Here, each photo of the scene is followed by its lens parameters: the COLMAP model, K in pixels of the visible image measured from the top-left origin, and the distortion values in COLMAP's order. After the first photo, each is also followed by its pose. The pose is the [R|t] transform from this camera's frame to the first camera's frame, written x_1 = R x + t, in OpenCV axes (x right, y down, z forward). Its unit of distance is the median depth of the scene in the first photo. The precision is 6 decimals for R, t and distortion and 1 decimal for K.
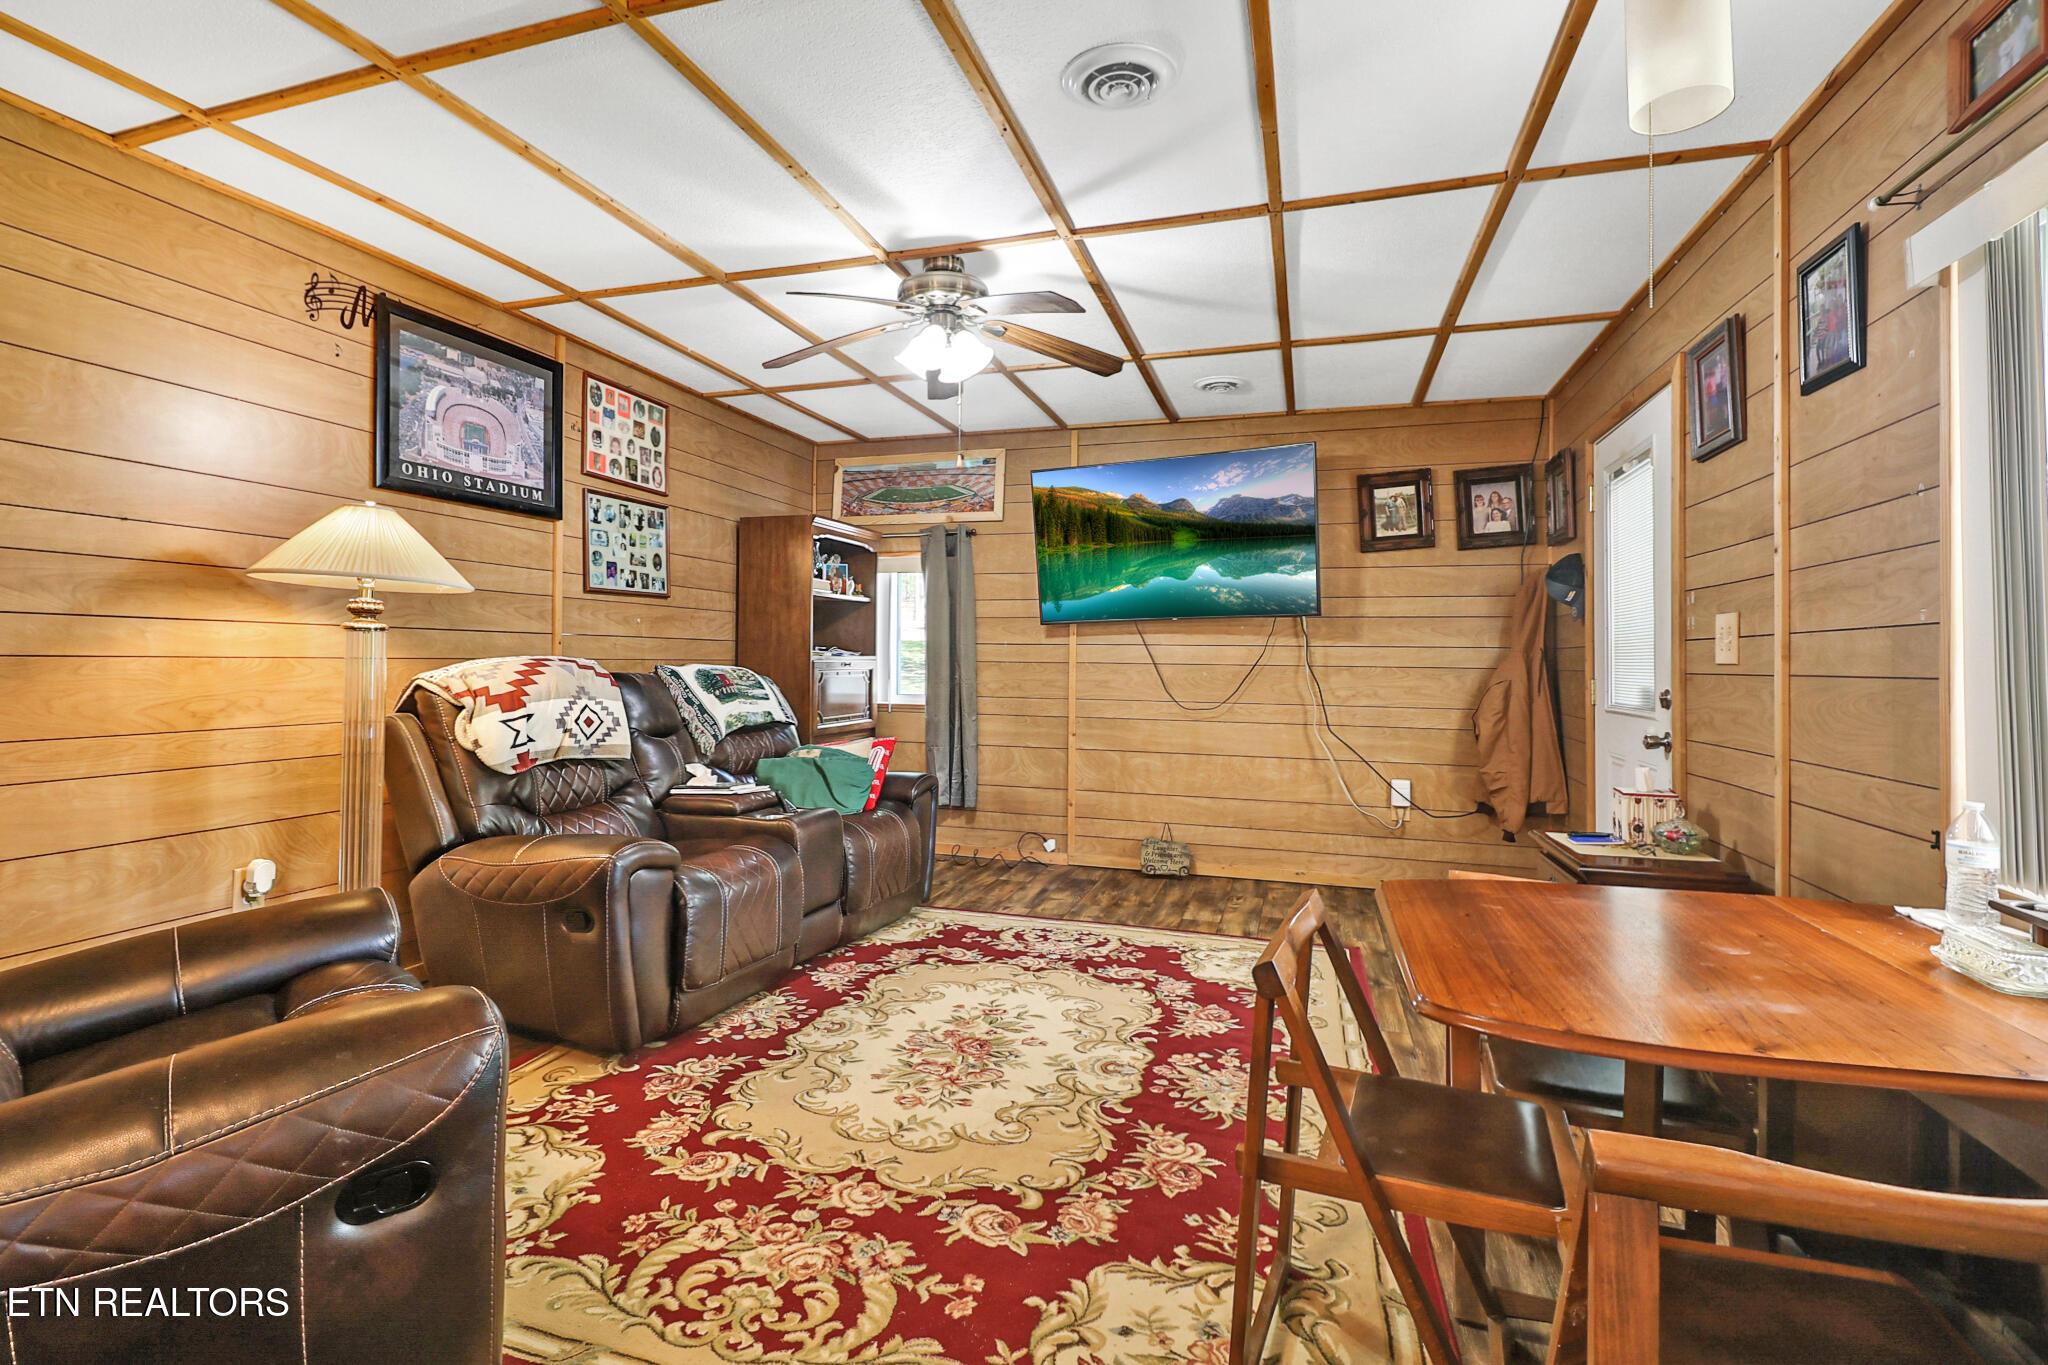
lens RADIAL K [[950.8, 0, 1003.2], [0, 950.8, 648.9], [0, 0, 1]] dist [-0.000273, -0.014142]
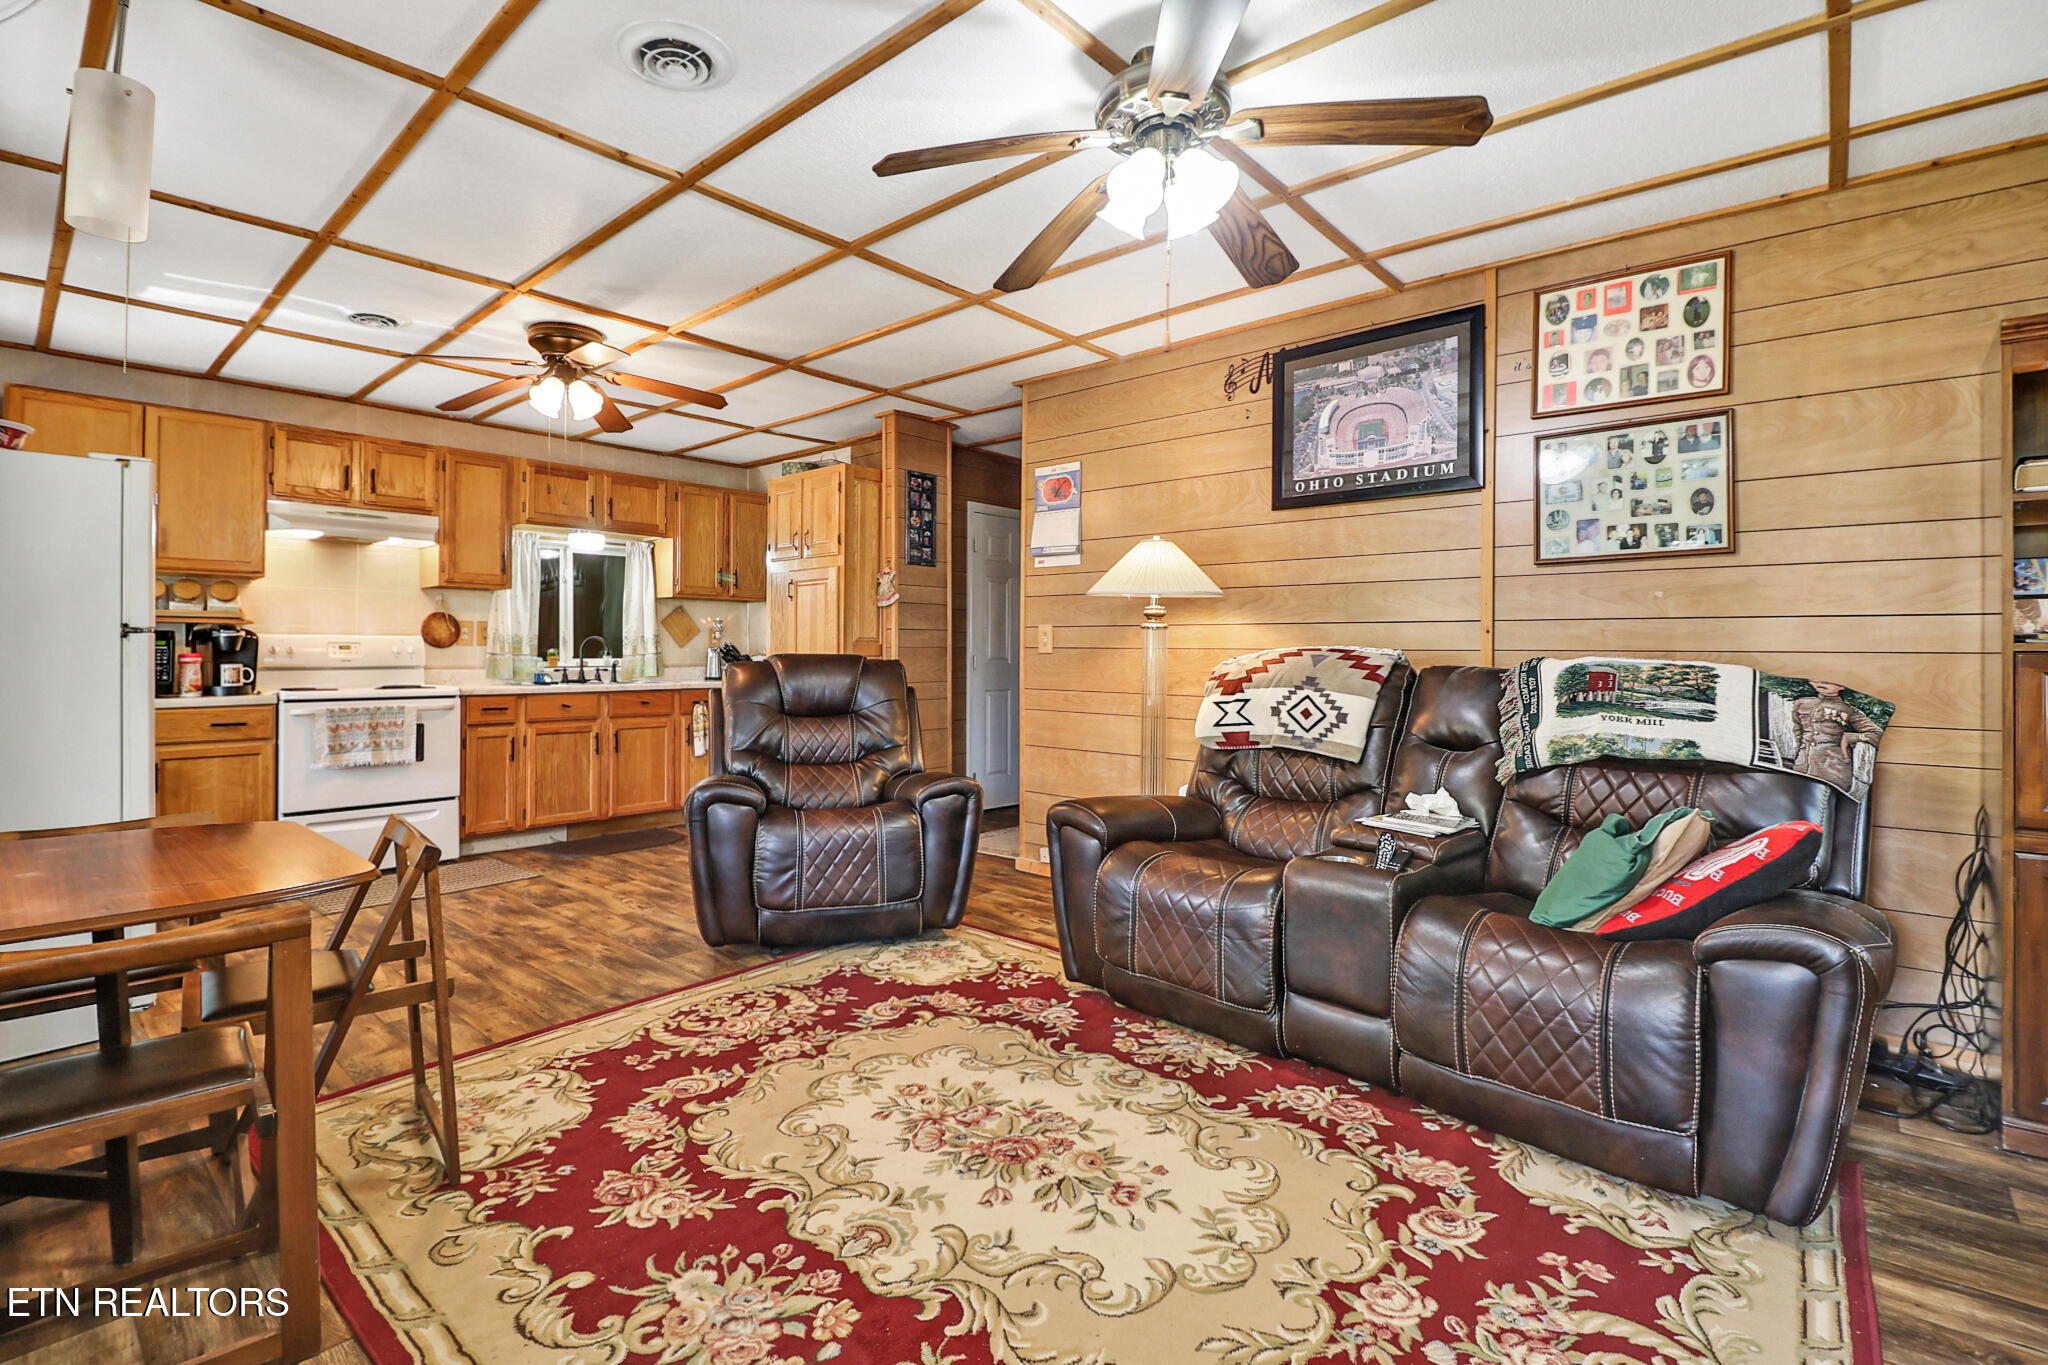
lens RADIAL K [[950.8, 0, 1003.2], [0, 950.8, 648.9], [0, 0, 1]] dist [-0.000273, -0.014142]
pose [[-0.414144, -0.005951, -0.910192, 0.556415], [0.005750, 0.999942, -0.009154, 0.017304], [0.910193, -0.009024, -0.414085, 1.087911]]
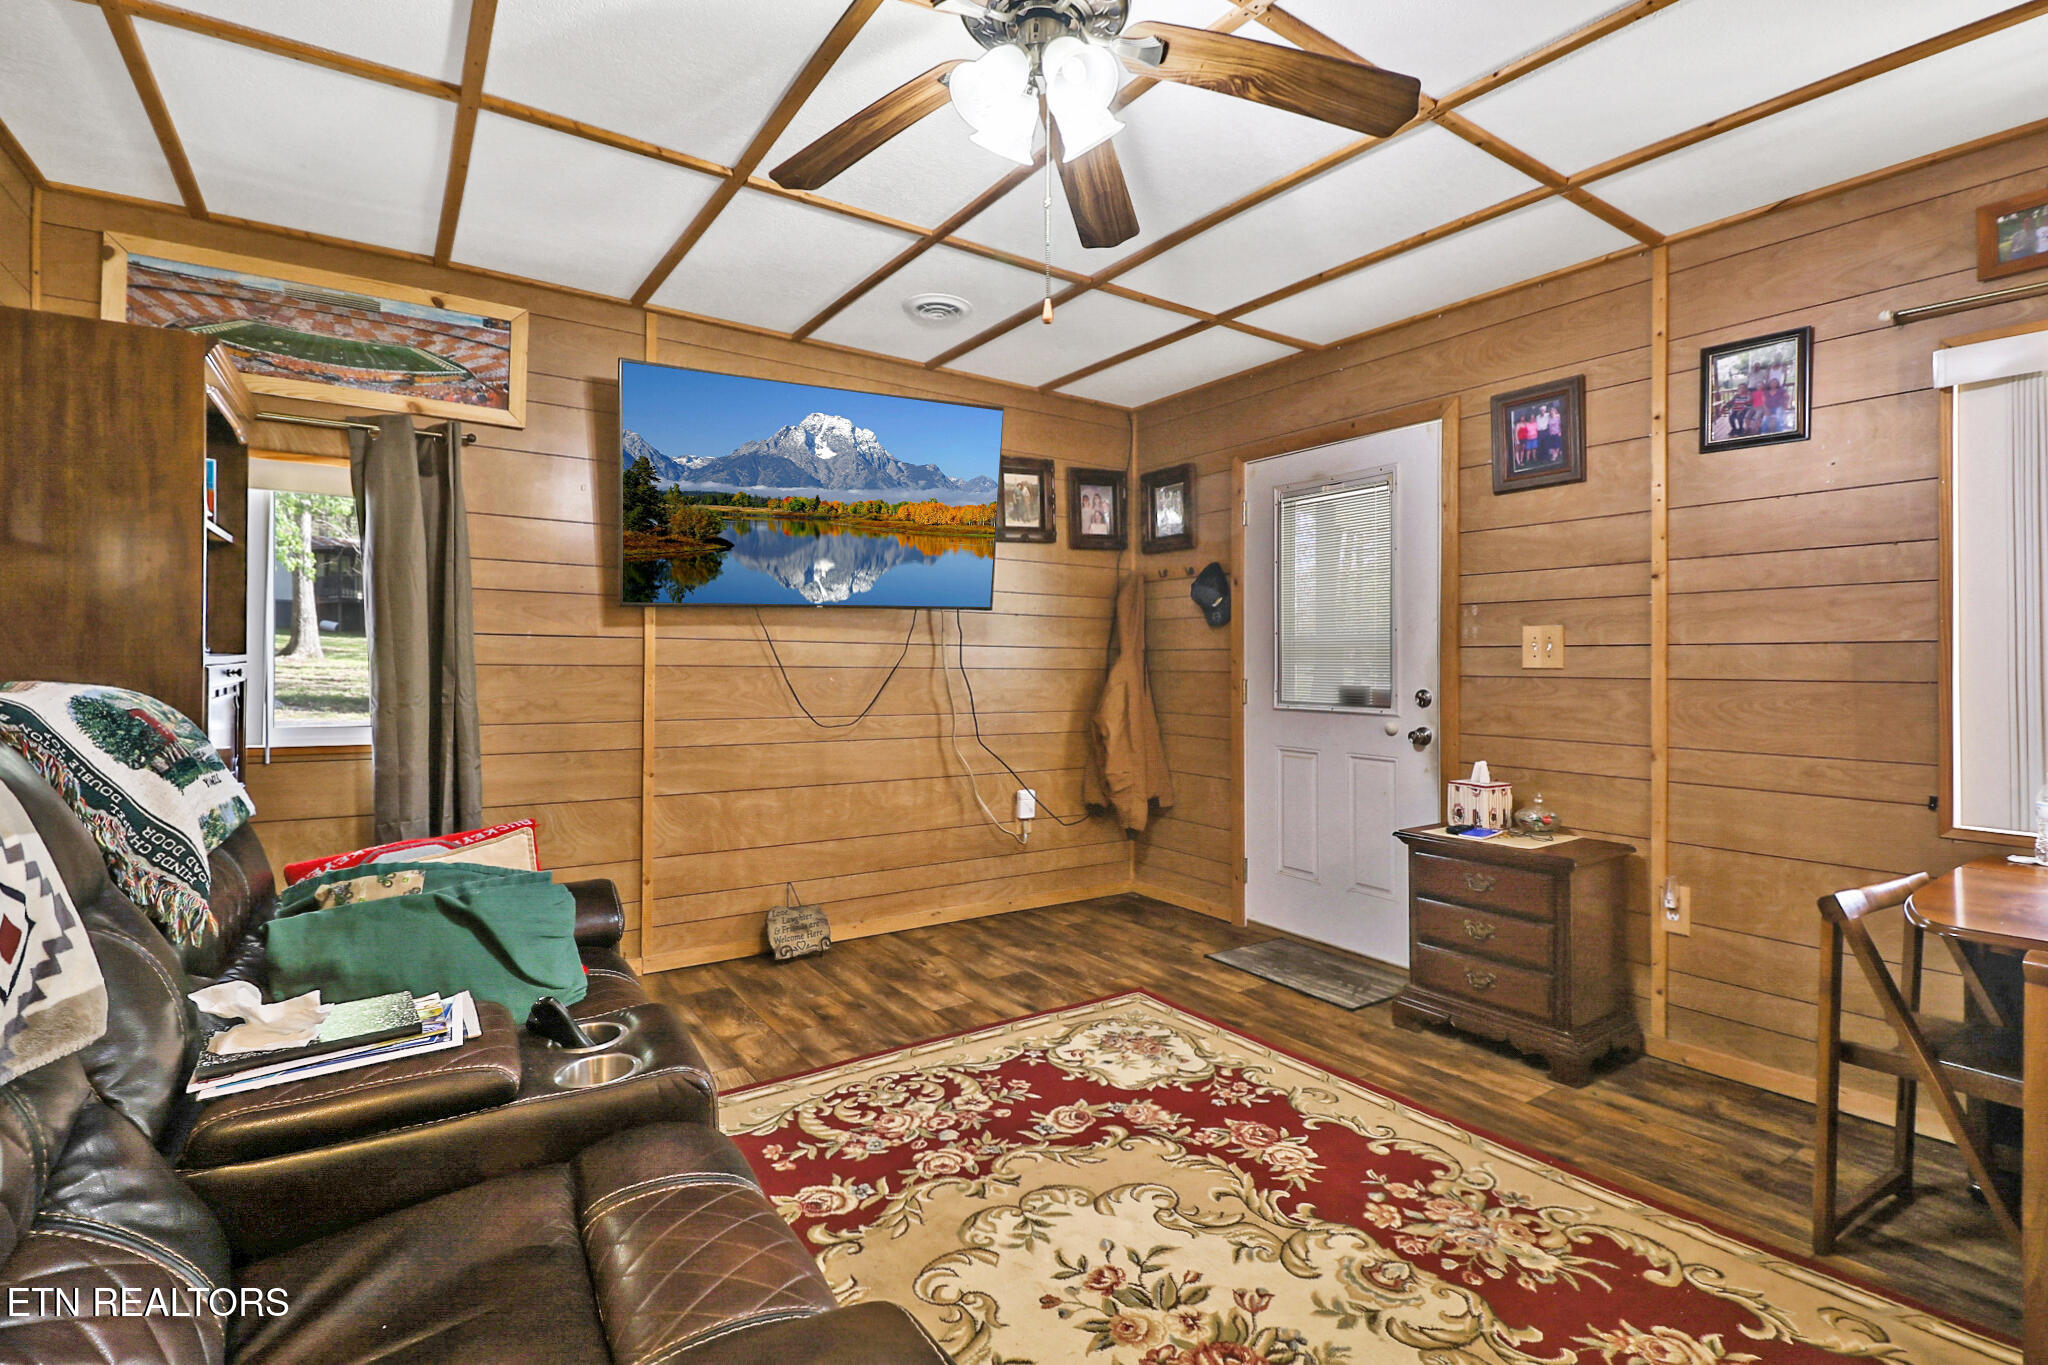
lens RADIAL K [[944.2, 0, 1025.1], [0, 944.2, 645.0], [0, 0, 1]] dist [0.005131, -0.013155]
pose [[0.614582, 0.010802, 0.788779, -0.451183], [-0.012784, 0.999911, -0.003732, -0.000613], [-0.788749, -0.007790, 0.614666, 0.627879]]
